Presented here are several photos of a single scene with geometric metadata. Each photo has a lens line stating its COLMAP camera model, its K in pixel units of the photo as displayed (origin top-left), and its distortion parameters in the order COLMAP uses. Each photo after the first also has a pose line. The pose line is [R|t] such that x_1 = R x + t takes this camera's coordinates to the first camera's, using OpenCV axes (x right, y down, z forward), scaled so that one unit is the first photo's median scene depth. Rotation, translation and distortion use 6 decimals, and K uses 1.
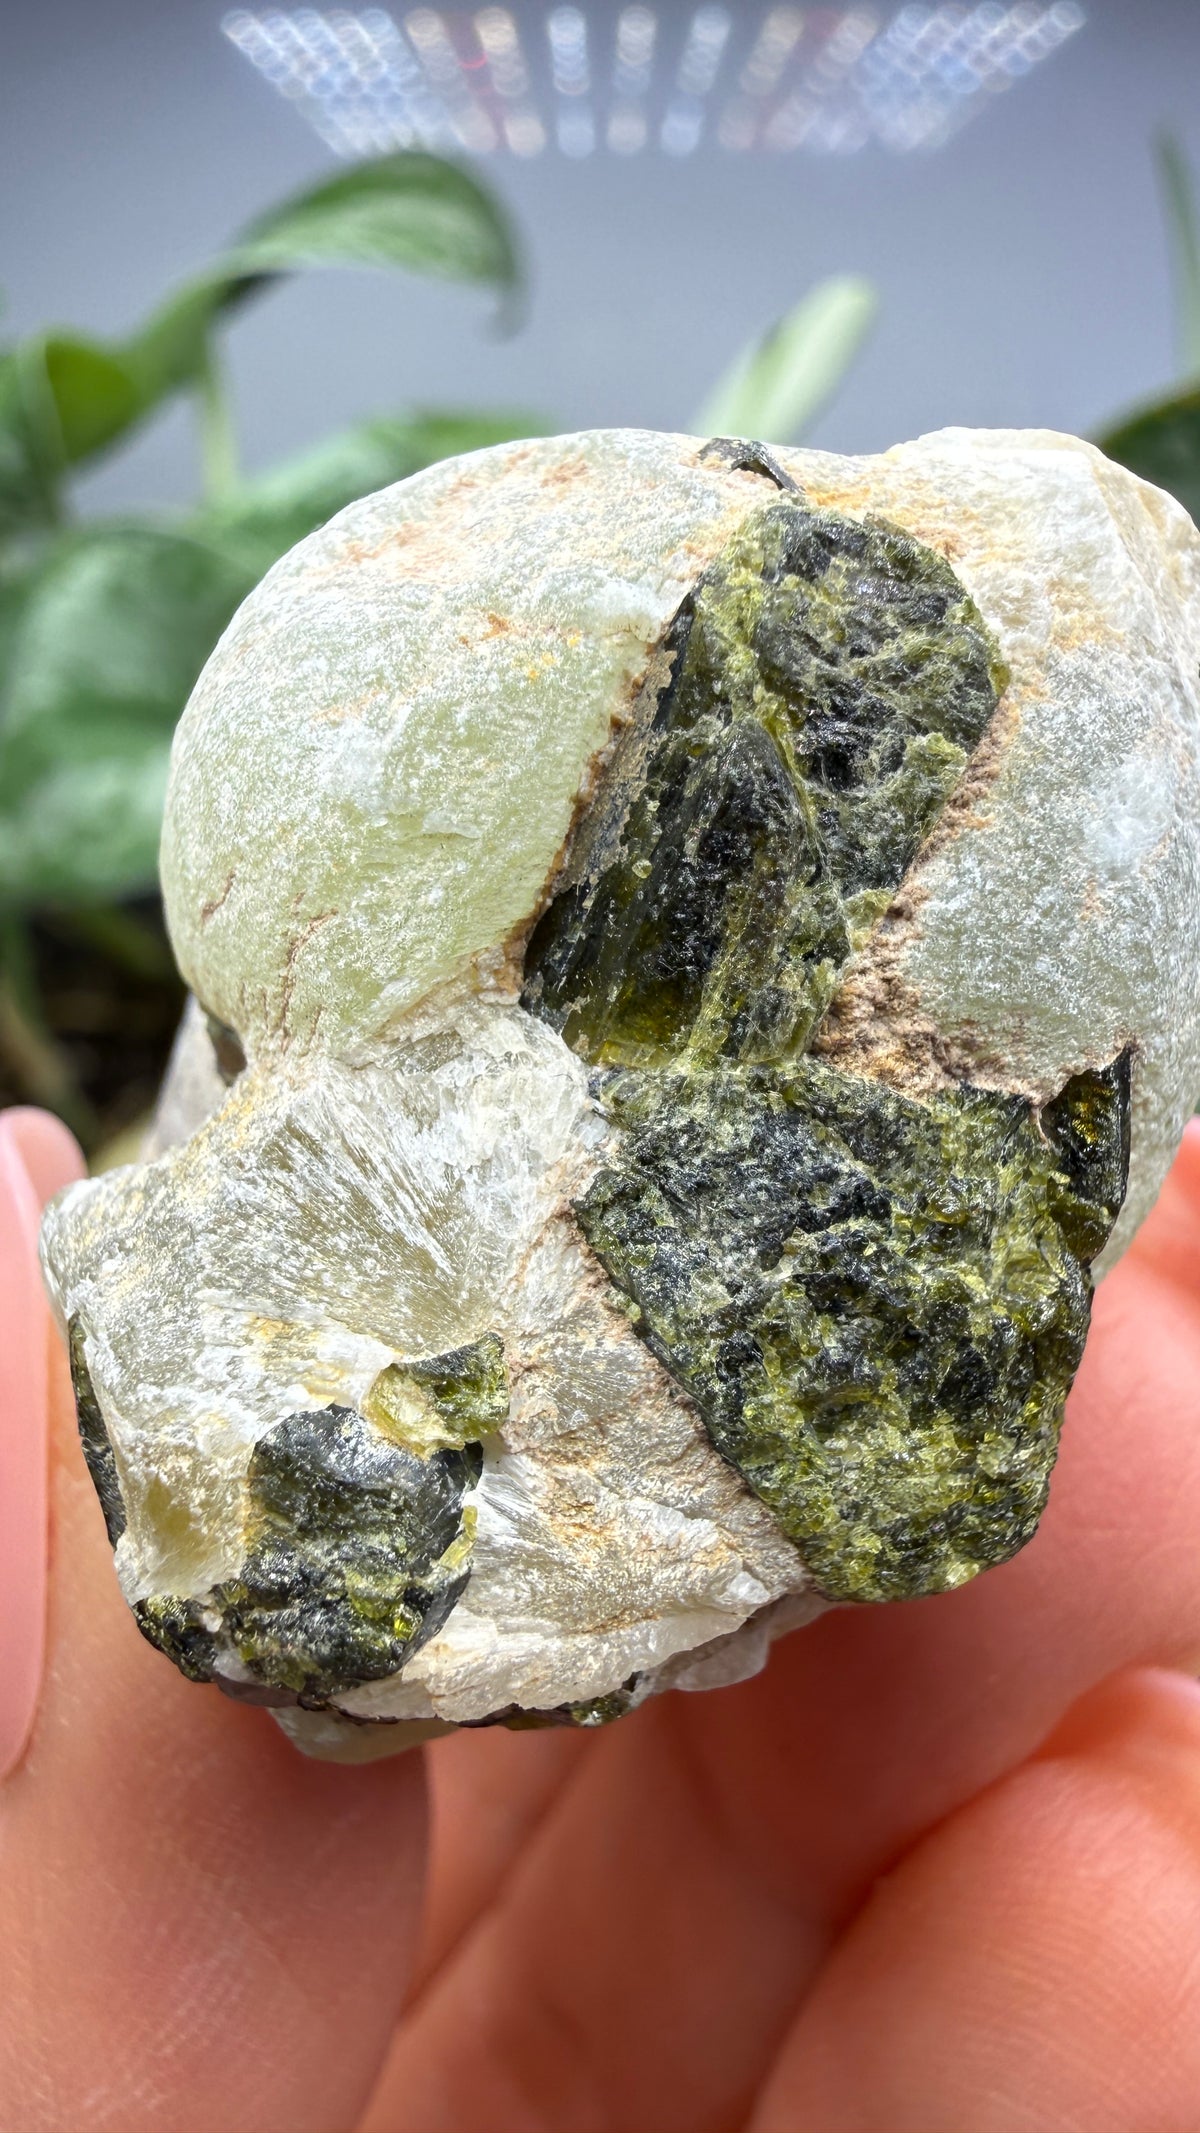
lens RADIAL K [[1527.6, 0, 600.0], [0, 1527.6, 1066.5], [0, 0, 1]] dist [0.008845, -0.000987]
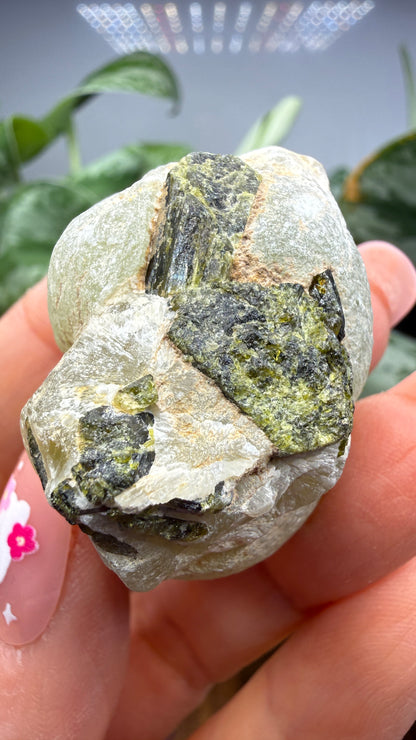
lens RADIAL K [[530.0, 0, 208.0], [0, 530.0, 370.0], [0, 0, 1]] dist [0.008845, -0.000987]
pose [[0.975254, -0.217870, -0.037576, 0.092542], [0.189526, 0.911386, -0.365315, 0.590394], [0.113837, 0.349154, 0.930125, -0.014788]]
